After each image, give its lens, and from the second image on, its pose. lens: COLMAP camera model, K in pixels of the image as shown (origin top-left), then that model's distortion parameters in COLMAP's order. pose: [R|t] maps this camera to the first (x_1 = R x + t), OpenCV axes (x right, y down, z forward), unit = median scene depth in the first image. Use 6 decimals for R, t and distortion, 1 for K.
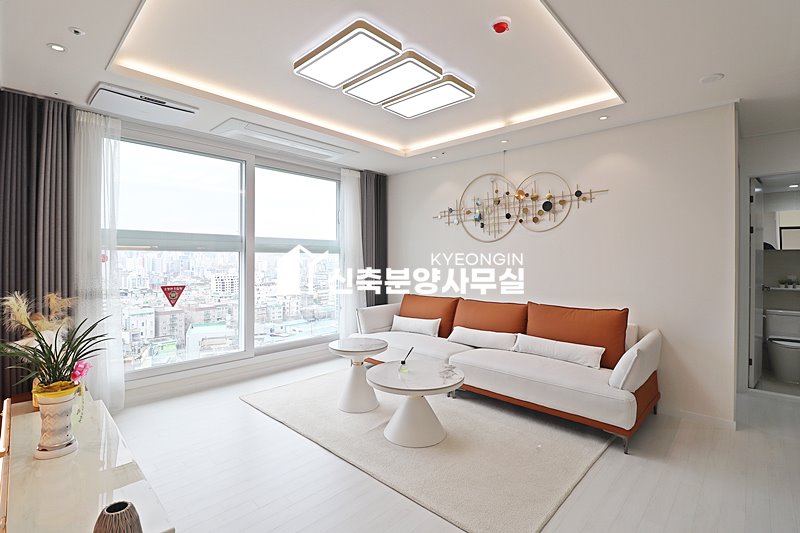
lens RADIAL K [[372.7, 0, 399.2], [0, 372.7, 252.1], [0, 0, 1]] dist [-0.013877, -0.000620]
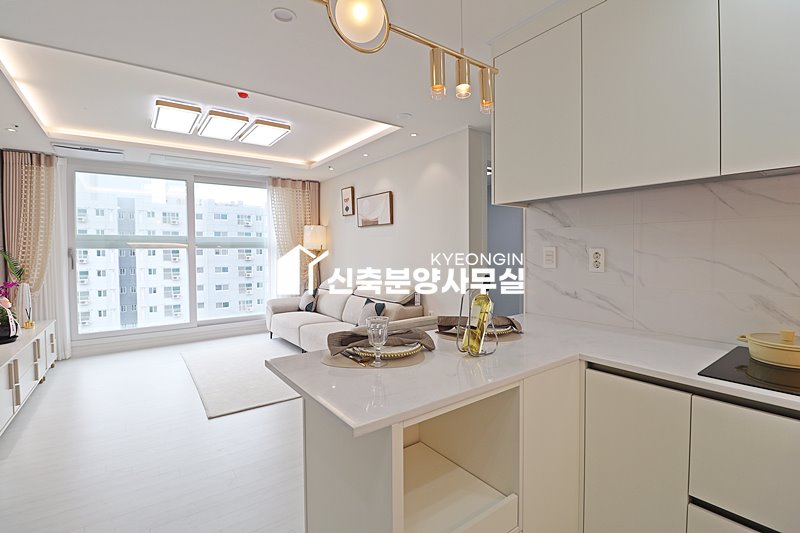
lens RADIAL K [[371.5, 0, 400.0], [0, 371.5, 258.5], [0, 0, 1]] dist [-0.000767, -0.010627]
pose [[0.984177, -0.008606, -0.176976, 0.559656], [0.015240, 0.999230, 0.036160, -0.002075], [0.176529, -0.038285, 0.983551, -0.174818]]
